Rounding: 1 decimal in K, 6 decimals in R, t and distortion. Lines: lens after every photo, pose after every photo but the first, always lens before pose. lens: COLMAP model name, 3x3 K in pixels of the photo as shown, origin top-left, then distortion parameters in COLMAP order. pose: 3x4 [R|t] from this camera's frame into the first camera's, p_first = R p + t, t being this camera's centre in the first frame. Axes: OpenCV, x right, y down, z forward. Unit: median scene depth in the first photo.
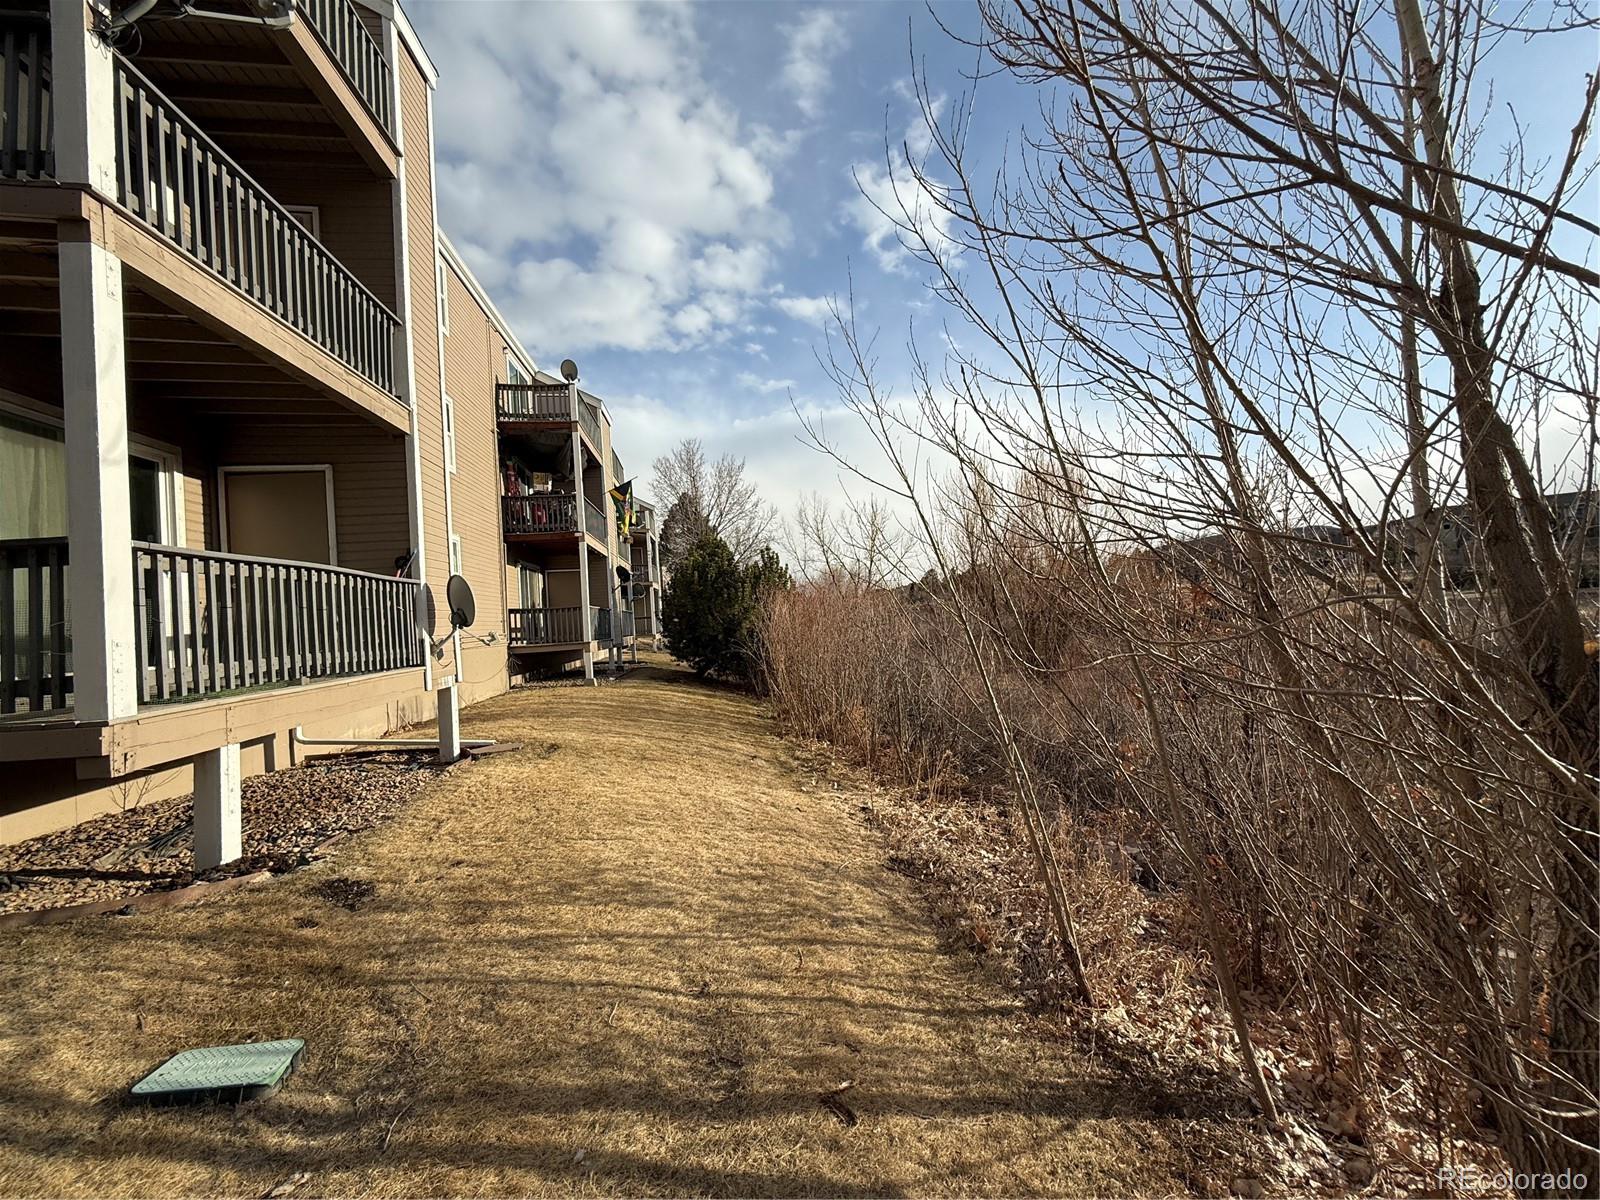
lens RADIAL K [[637.9, 0, 807.9], [0, 637.9, 602.9], [0, 0, 1]] dist [-0.000406, -0.000292]
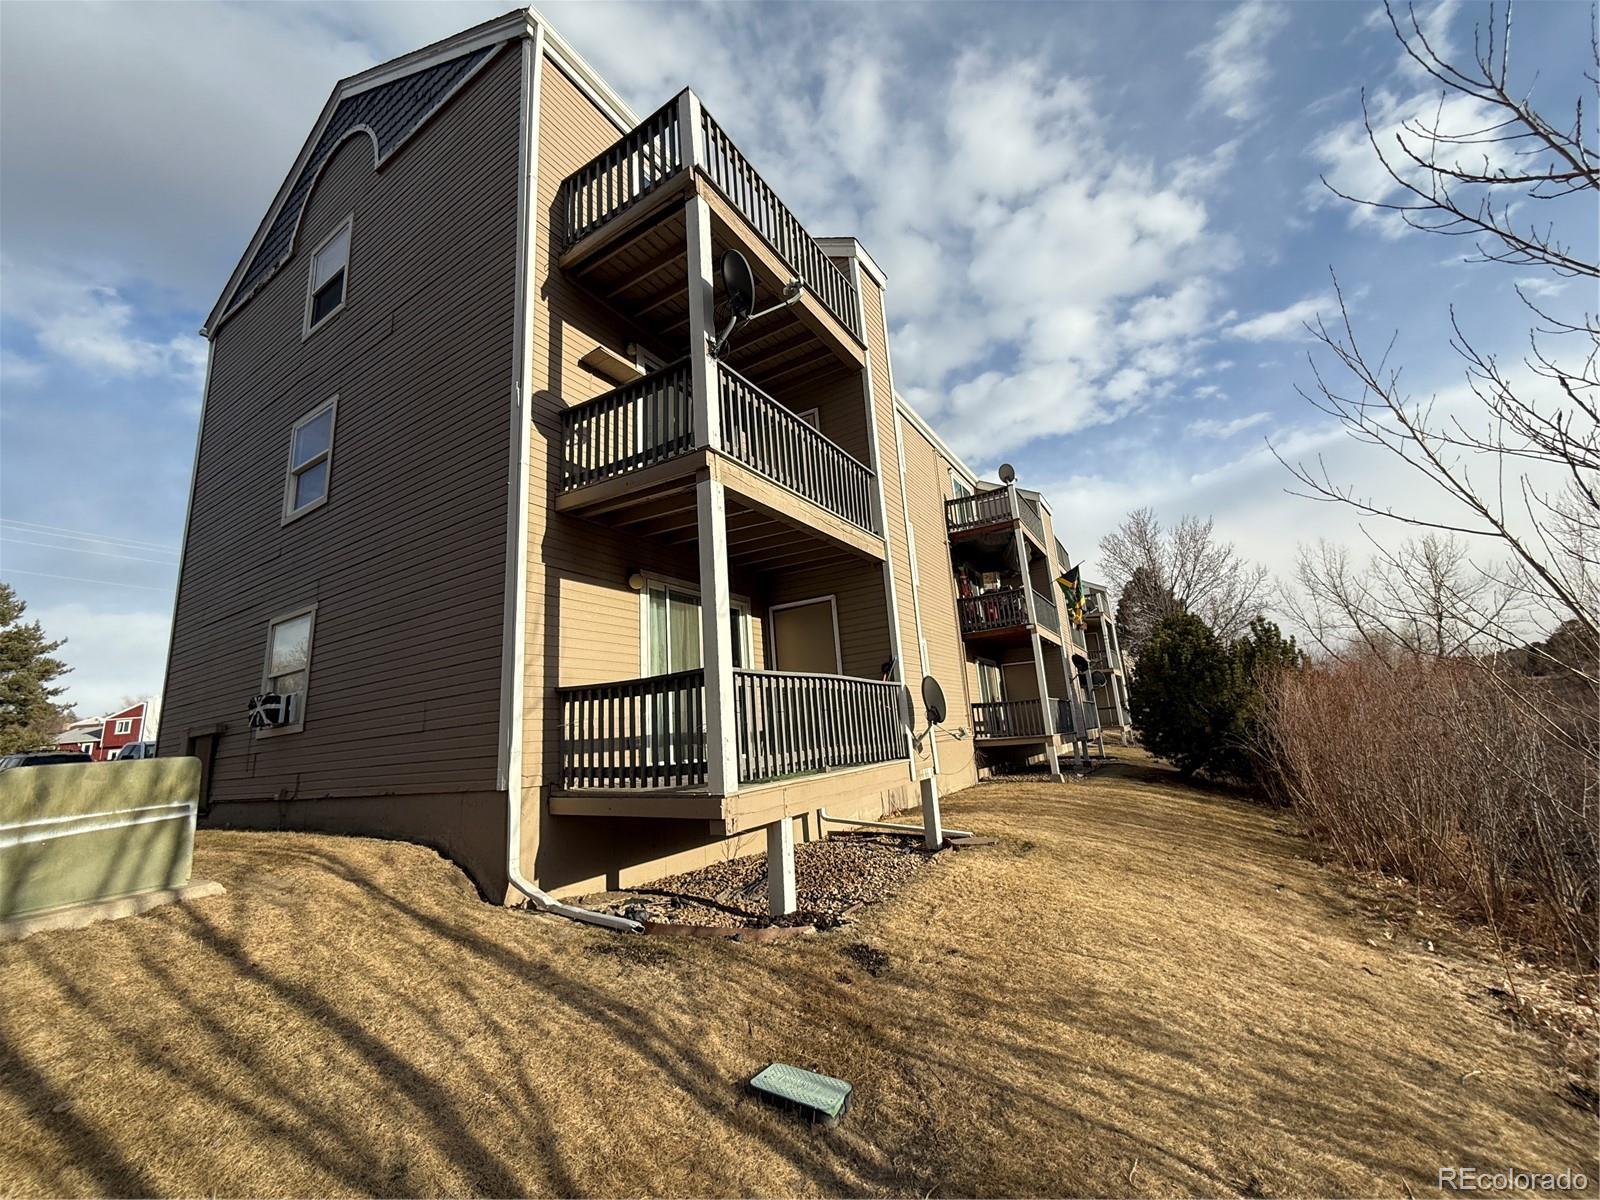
lens RADIAL K [[640.6, 0, 802.5], [0, 640.6, 601.2], [0, 0, 1]] dist [-0.000426, 0.000085]
pose [[0.771001, -0.129494, -0.623529, -0.001375], [0.038965, 0.986866, -0.156770, -0.005832], [0.635641, 0.096575, 0.765921, -0.018739]]
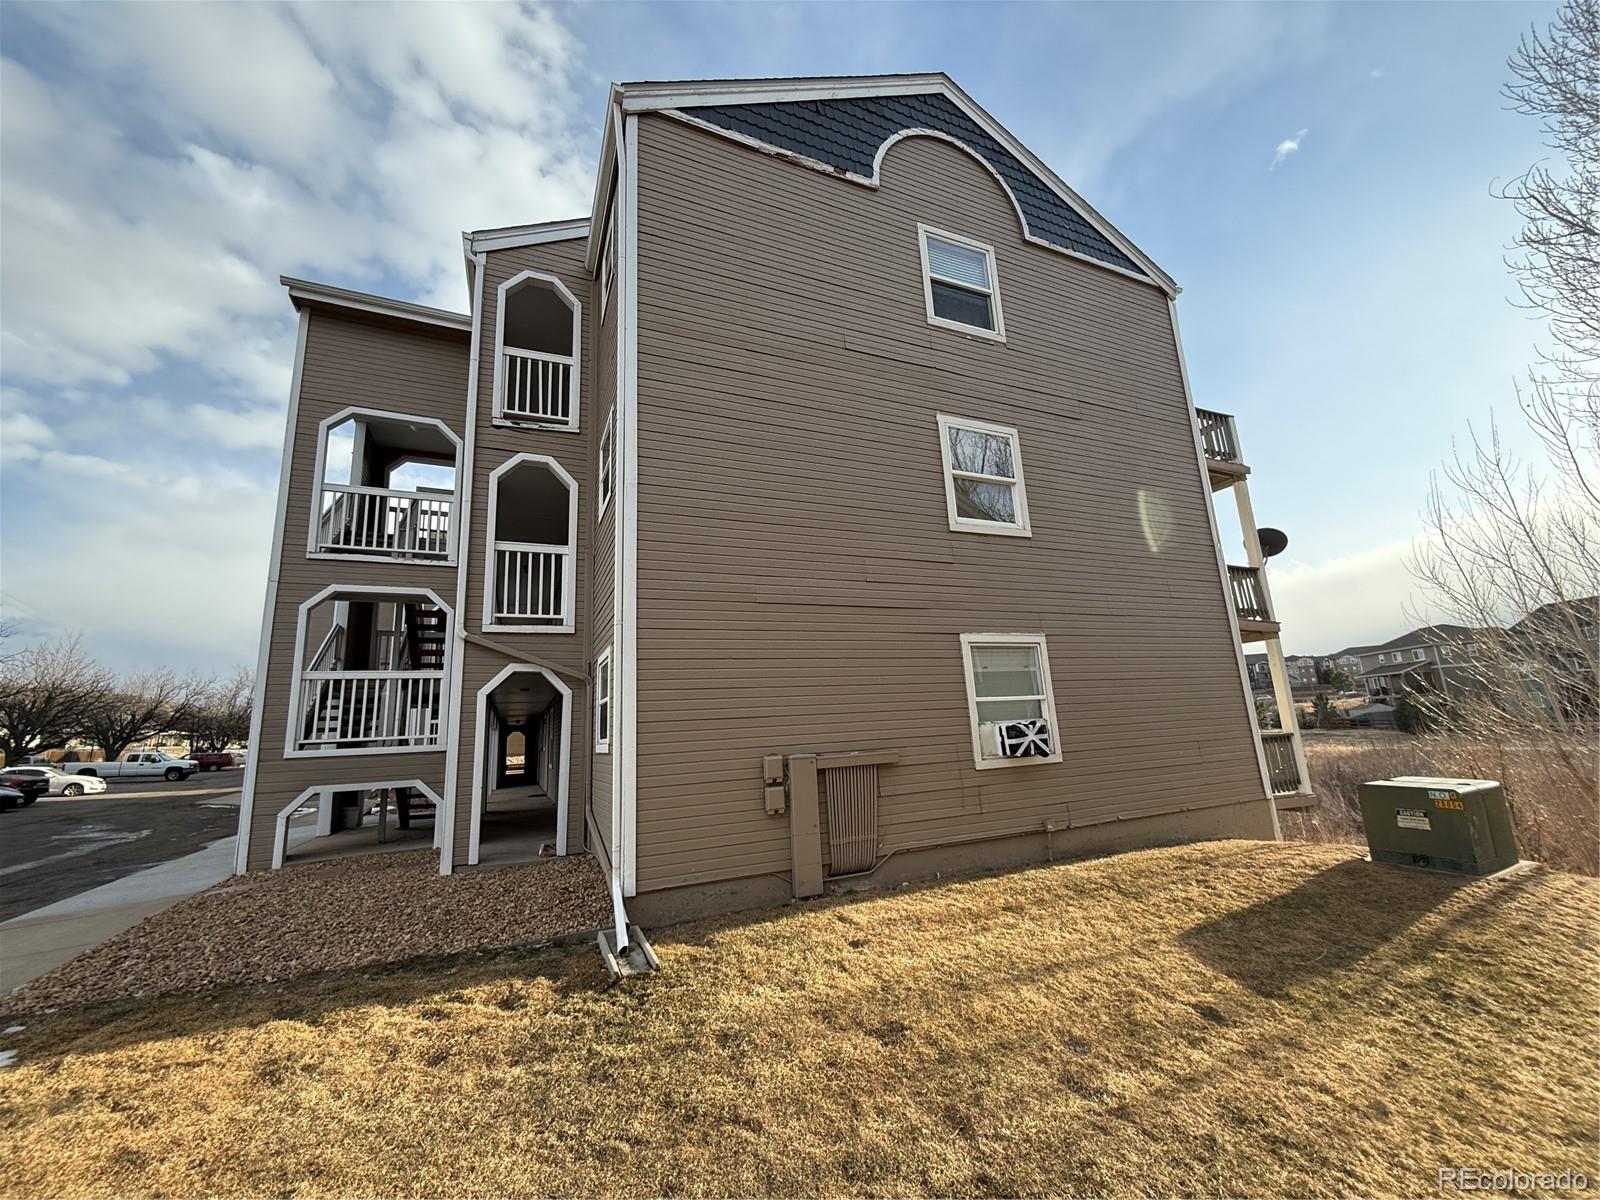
lens RADIAL K [[637.9, 0, 807.9], [0, 637.9, 602.9], [0, 0, 1]] dist [-0.000406, -0.000292]
pose [[0.961129, 0.069297, 0.267260, -2.124024], [-0.016423, 0.980625, -0.195203, -0.039304], [-0.275609, 0.183226, 0.943646, -0.696148]]
